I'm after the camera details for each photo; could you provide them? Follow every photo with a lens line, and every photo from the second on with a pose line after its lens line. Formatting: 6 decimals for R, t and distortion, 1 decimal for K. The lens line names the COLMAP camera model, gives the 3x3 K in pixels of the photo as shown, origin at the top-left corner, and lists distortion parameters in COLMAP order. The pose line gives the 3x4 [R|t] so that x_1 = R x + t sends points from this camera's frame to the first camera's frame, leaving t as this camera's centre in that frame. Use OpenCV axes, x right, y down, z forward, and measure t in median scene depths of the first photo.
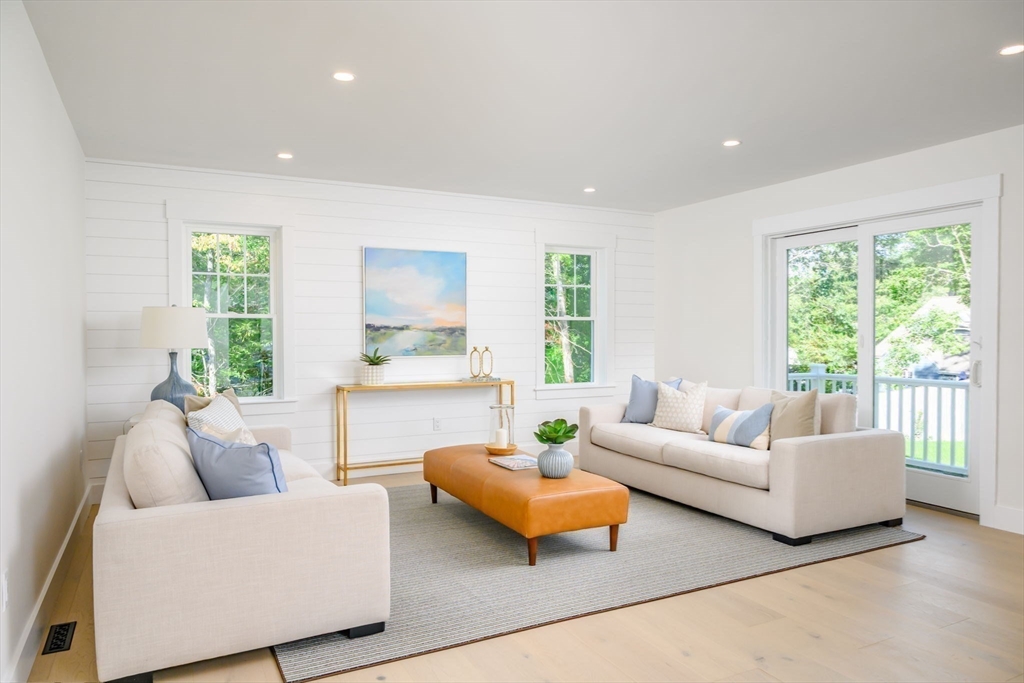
lens RADIAL K [[698.4, 0, 513.6], [0, 698.4, 344.5], [0, 0, 1]] dist [-0.000837, -0.000210]
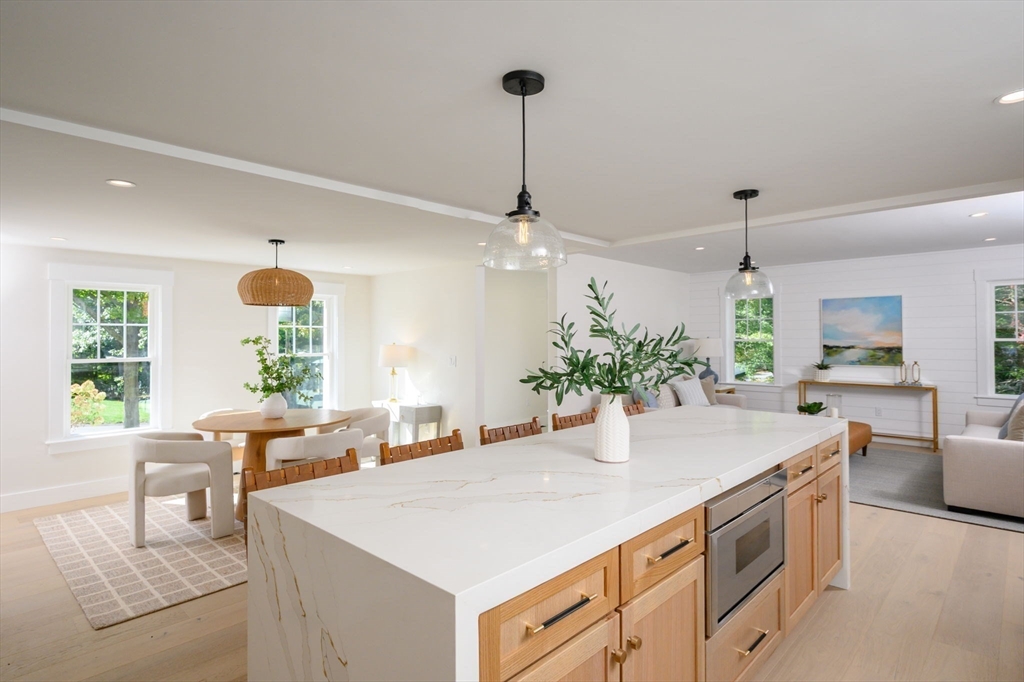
lens RADIAL K [[536.6, 0, 513.3], [0, 536.6, 339.9], [0, 0, 1]] dist [-0.000229, 0.000005]
pose [[0.317243, -0.001397, -0.948343, 0.751985], [-0.017819, 0.999814, -0.007434, -0.017917], [0.948177, 0.019257, 0.317159, -0.110346]]
